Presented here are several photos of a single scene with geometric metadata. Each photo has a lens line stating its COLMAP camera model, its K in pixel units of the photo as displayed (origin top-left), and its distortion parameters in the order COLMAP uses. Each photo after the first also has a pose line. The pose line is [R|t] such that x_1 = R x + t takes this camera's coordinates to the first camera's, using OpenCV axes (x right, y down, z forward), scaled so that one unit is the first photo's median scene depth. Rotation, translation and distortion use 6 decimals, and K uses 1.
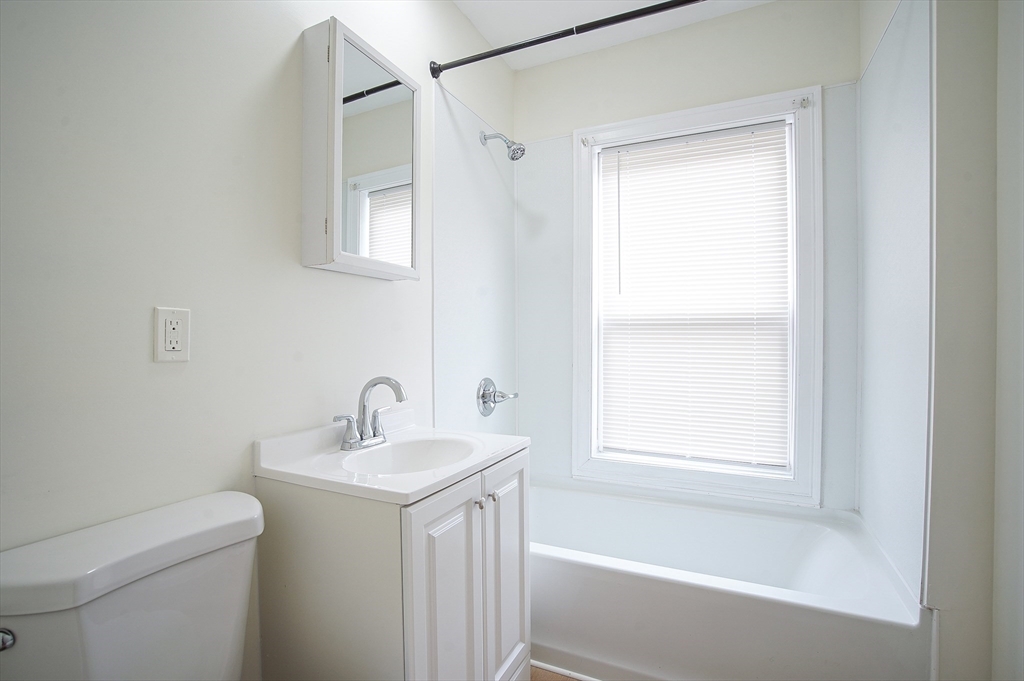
lens RADIAL K [[480.3, 0, 500.6], [0, 480.3, 340.1], [0, 0, 1]] dist [-0.052461, 0.017276]
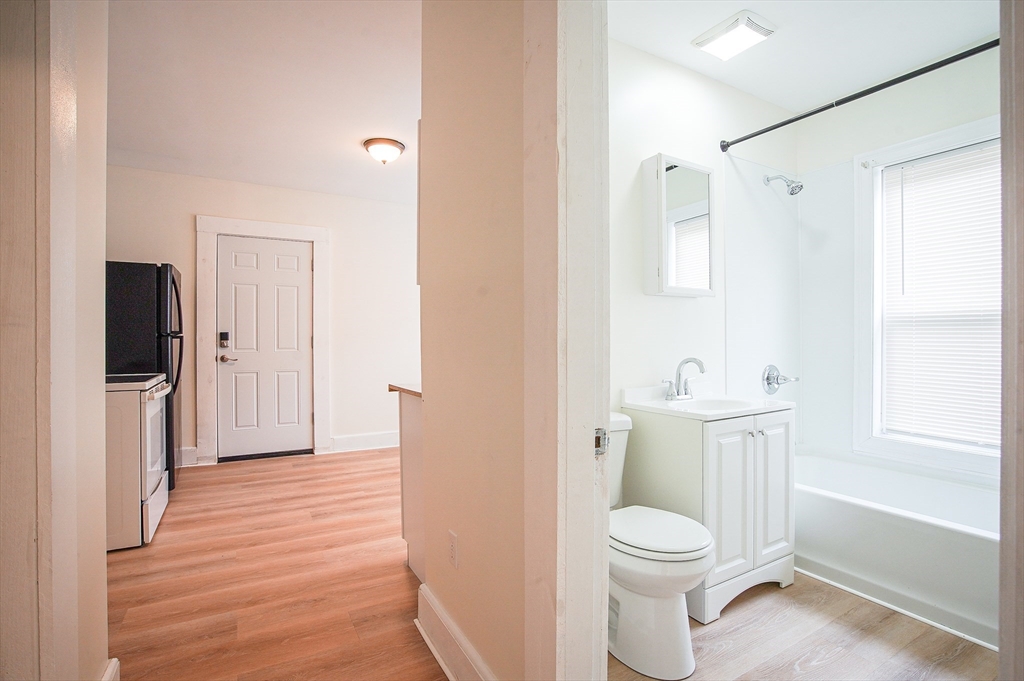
lens RADIAL K [[480.3, 0, 500.6], [0, 480.3, 340.1], [0, 0, 1]] dist [-0.052461, 0.017276]
pose [[0.824535, -0.000338, -0.565812, 0.094984], [0.003371, 0.999985, 0.004315, 0.003753], [0.565802, -0.005465, 0.824523, -0.488320]]
